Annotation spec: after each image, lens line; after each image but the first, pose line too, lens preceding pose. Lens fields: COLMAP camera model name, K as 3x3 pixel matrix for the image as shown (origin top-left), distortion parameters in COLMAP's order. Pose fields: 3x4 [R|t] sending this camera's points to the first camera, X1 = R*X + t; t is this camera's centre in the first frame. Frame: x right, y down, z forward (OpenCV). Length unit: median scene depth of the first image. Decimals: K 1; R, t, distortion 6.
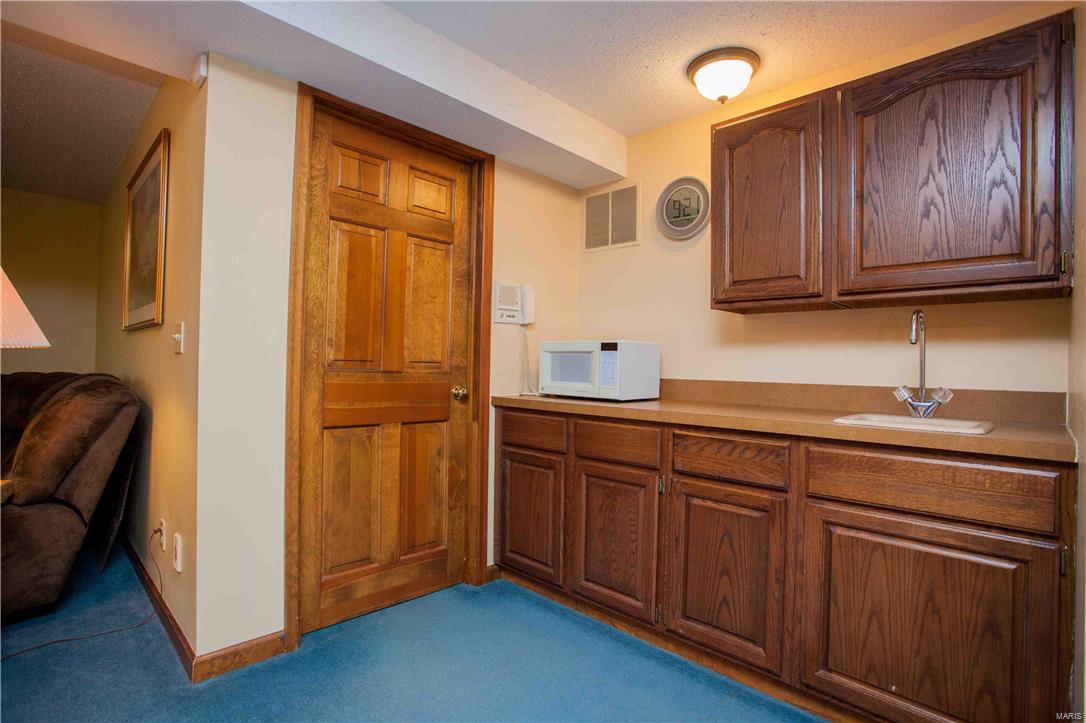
lens RADIAL K [[538.6, 0, 541.8], [0, 538.6, 353.0], [0, 0, 1]] dist [-0.014978, 0.005014]
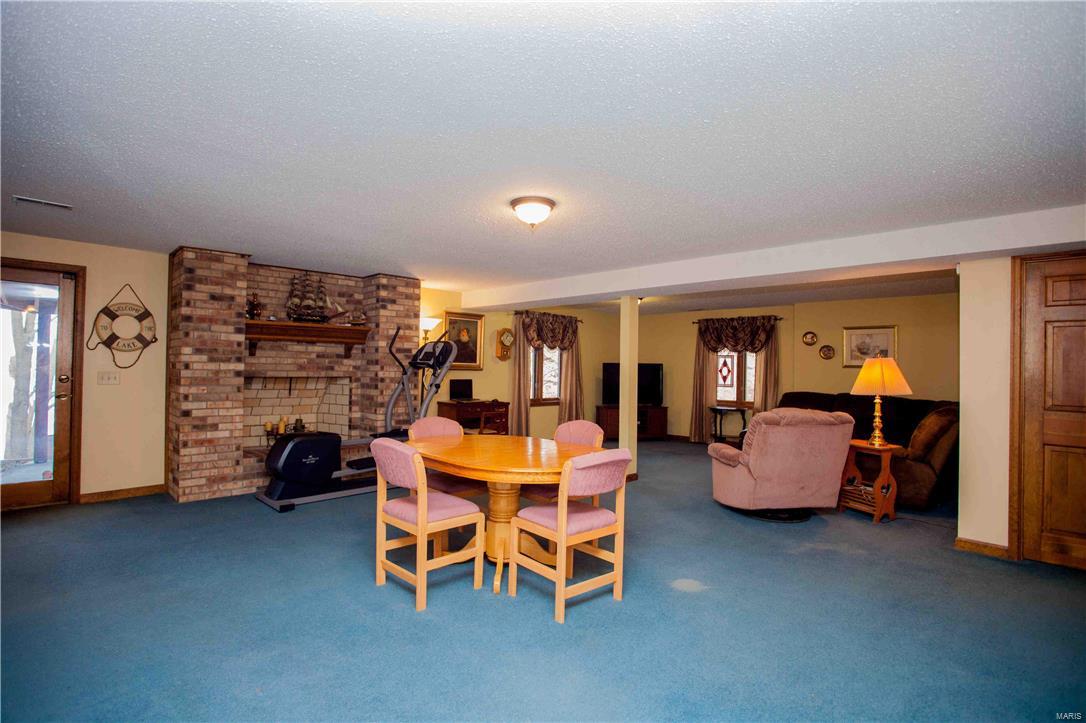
lens RADIAL K [[538.6, 0, 538.4], [0, 538.6, 362.1], [0, 0, 1]] dist [-0.014978, 0.005014]
pose [[0.016774, -0.027726, -0.999475, 1.116166], [0.008413, 0.999584, -0.027588, -0.076146], [0.999824, -0.007946, 0.017000, -0.550391]]
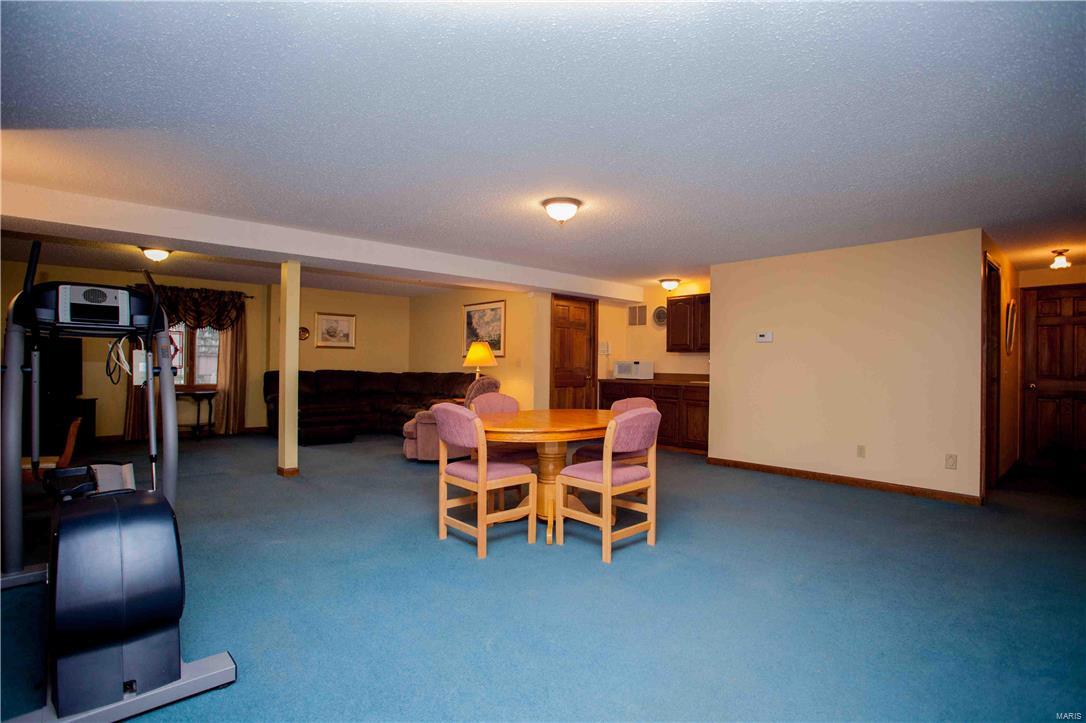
lens RADIAL K [[538.6, 0, 540.3], [0, 538.6, 360.3], [0, 0, 1]] dist [-0.014978, 0.005014]
pose [[0.997780, -0.005686, -0.066355, -0.225264], [0.006774, 0.999846, 0.016190, -0.080064], [0.066252, -0.016604, 0.997665, -2.149946]]
